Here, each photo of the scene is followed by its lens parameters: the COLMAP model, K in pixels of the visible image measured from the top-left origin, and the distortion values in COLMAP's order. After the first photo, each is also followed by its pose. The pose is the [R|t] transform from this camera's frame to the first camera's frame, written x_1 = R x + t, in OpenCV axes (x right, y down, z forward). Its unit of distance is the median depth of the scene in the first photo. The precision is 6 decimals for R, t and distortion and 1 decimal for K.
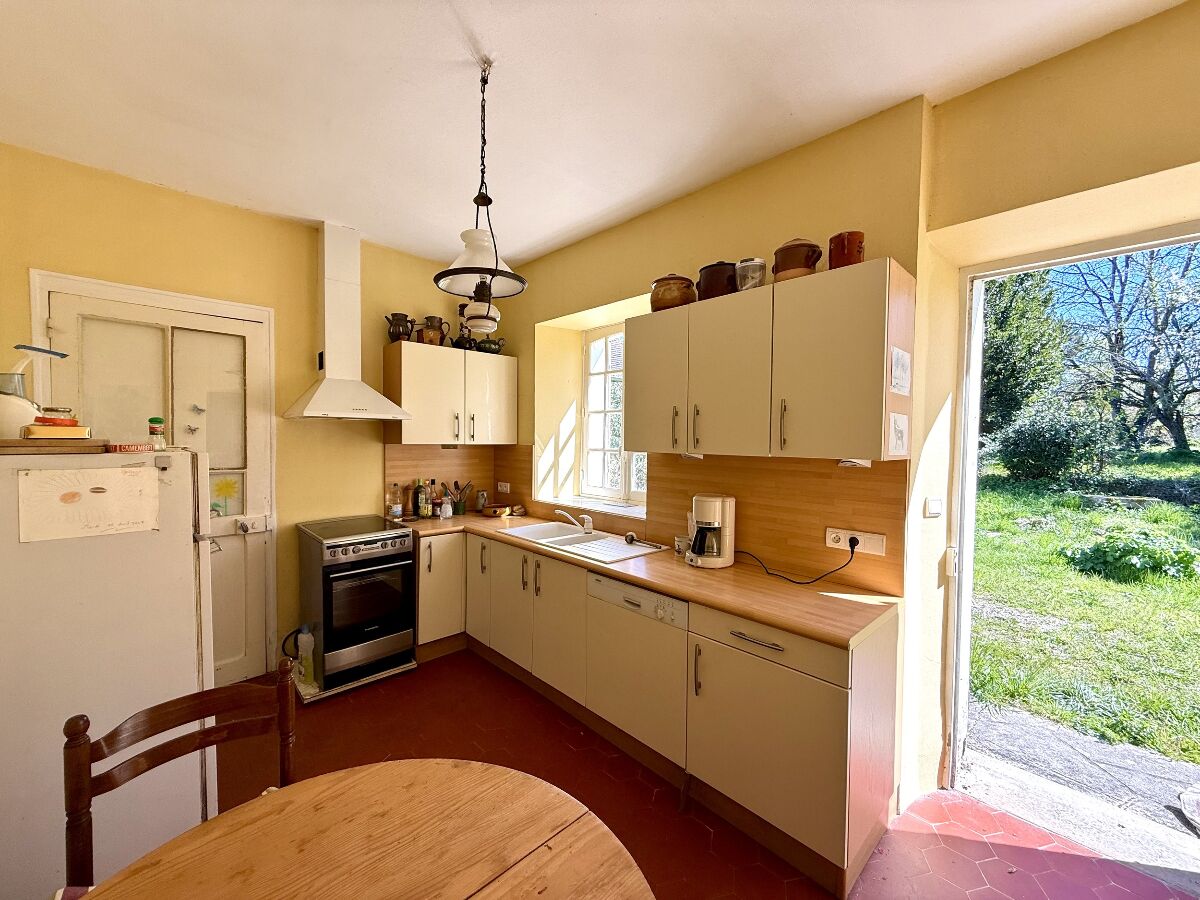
lens RADIAL K [[479.8, 0, 597.3], [0, 479.8, 448.4], [0, 0, 1]] dist [0.002496, -0.000185]
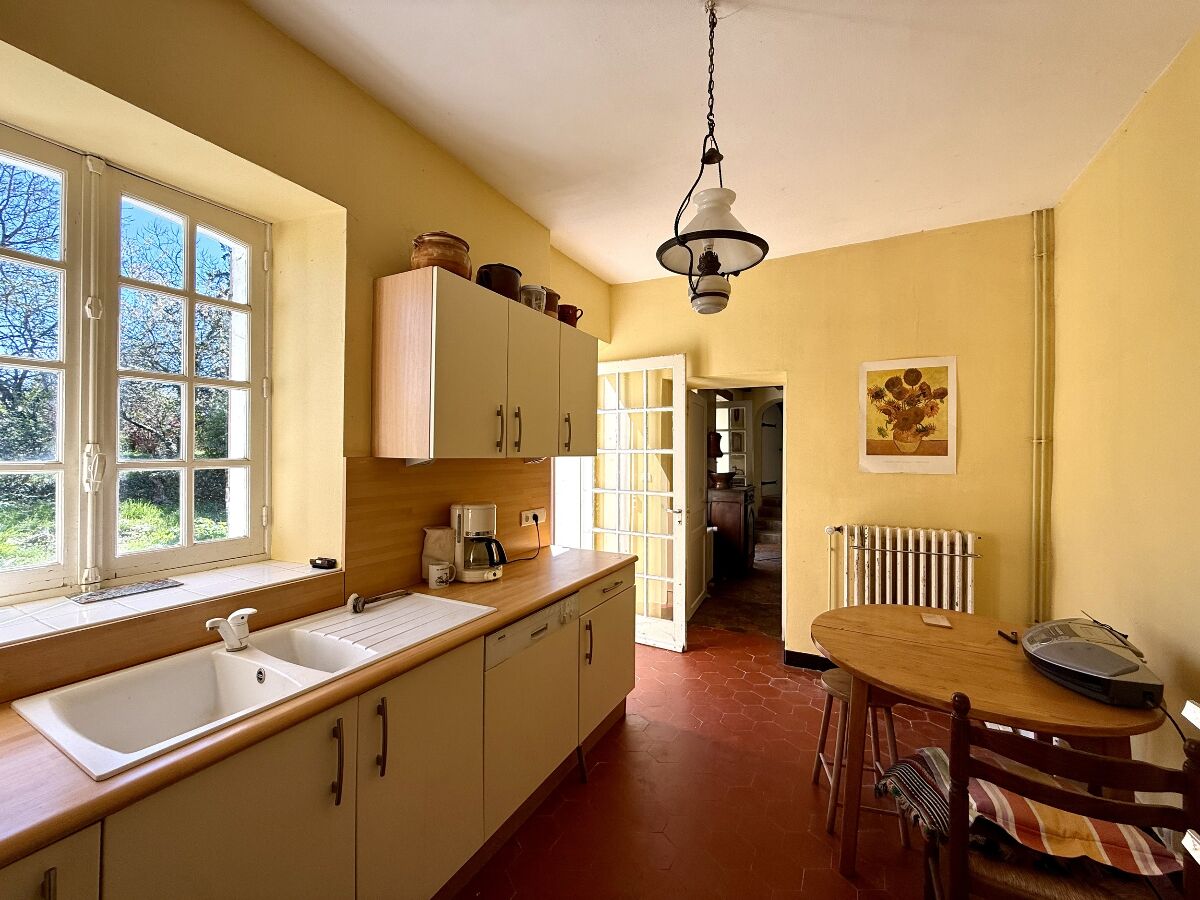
lens RADIAL K [[479.8, 0, 600.3], [0, 479.8, 448.9], [0, 0, 1]] dist [0.002496, -0.000185]
pose [[-0.290833, -0.020922, 0.956545, -0.822103], [0.013329, 0.999575, 0.025915, -0.034159], [-0.956681, 0.020286, -0.290431, 1.182637]]
